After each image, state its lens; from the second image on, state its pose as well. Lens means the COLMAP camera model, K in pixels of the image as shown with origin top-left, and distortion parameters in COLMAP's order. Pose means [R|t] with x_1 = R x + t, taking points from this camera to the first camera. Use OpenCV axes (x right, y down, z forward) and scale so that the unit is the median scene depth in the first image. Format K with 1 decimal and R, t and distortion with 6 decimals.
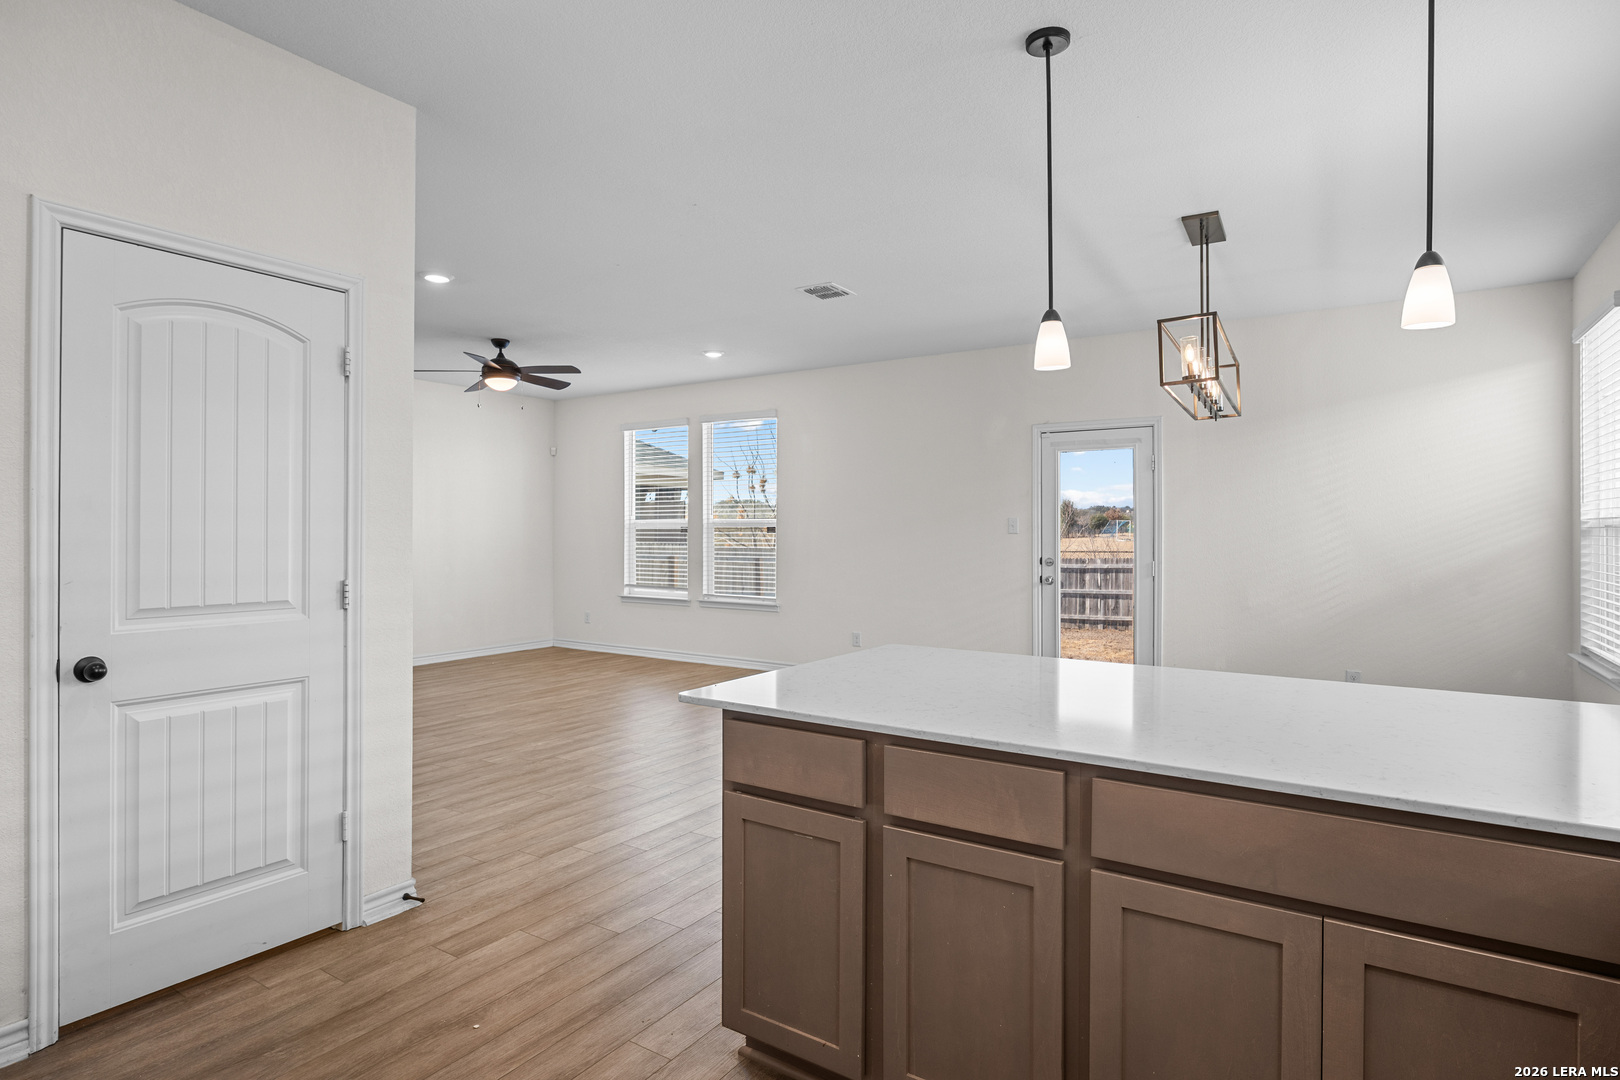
lens RADIAL K [[847.6, 0, 797.2], [0, 847.6, 536.3], [0, 0, 1]] dist [-0.022047, 0.008443]
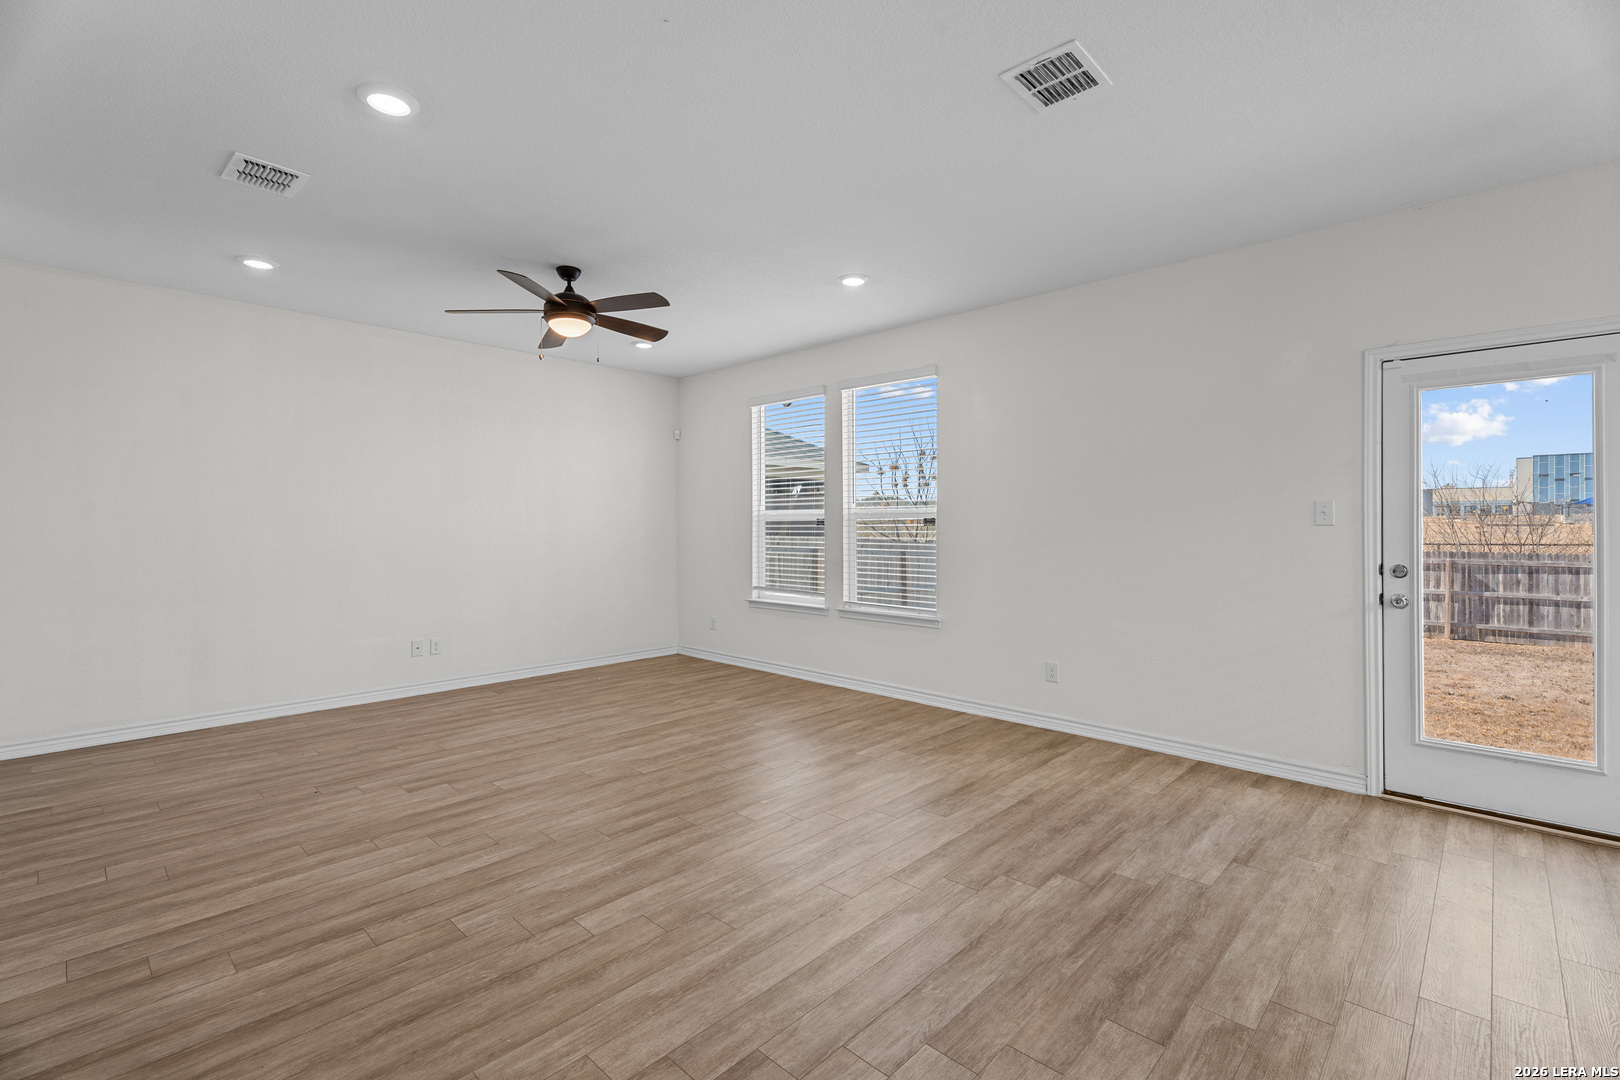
lens RADIAL K [[725.1, 0, 804.7], [0, 725.1, 523.4], [0, 0, 1]] dist [-0.000527, 0.001507]
pose [[0.984757, -0.004091, -0.173889, -0.035018], [0.002865, 0.999969, -0.007299, -0.001728], [0.173914, 0.006689, 0.984738, 0.405852]]
